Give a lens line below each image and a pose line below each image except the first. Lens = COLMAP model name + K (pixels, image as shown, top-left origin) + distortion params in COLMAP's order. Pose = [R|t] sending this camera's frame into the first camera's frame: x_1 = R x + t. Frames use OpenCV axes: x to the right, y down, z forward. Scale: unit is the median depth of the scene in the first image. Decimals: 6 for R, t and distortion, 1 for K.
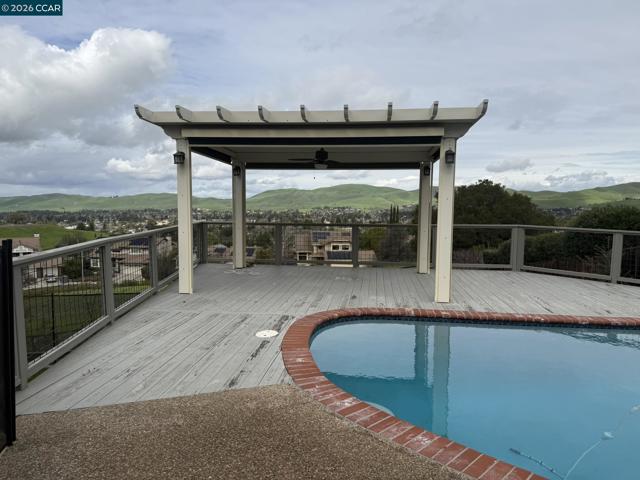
lens RADIAL K [[473.8, 0, 320.0], [0, 473.8, 240.0], [0, 0, 1]] dist [0.152415, -0.226554]
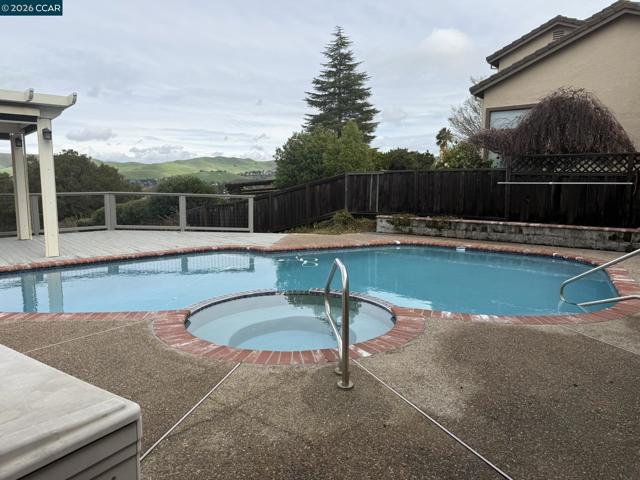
lens RADIAL K [[473.8, 0, 320.0], [0, 473.8, 240.0], [0, 0, 1]] dist [0.152415, -0.226554]
pose [[0.695139, -0.100332, 0.711839, -0.078807], [0.058100, 0.994814, 0.083479, 0.014630], [-0.716523, -0.016672, 0.697364, -0.181703]]
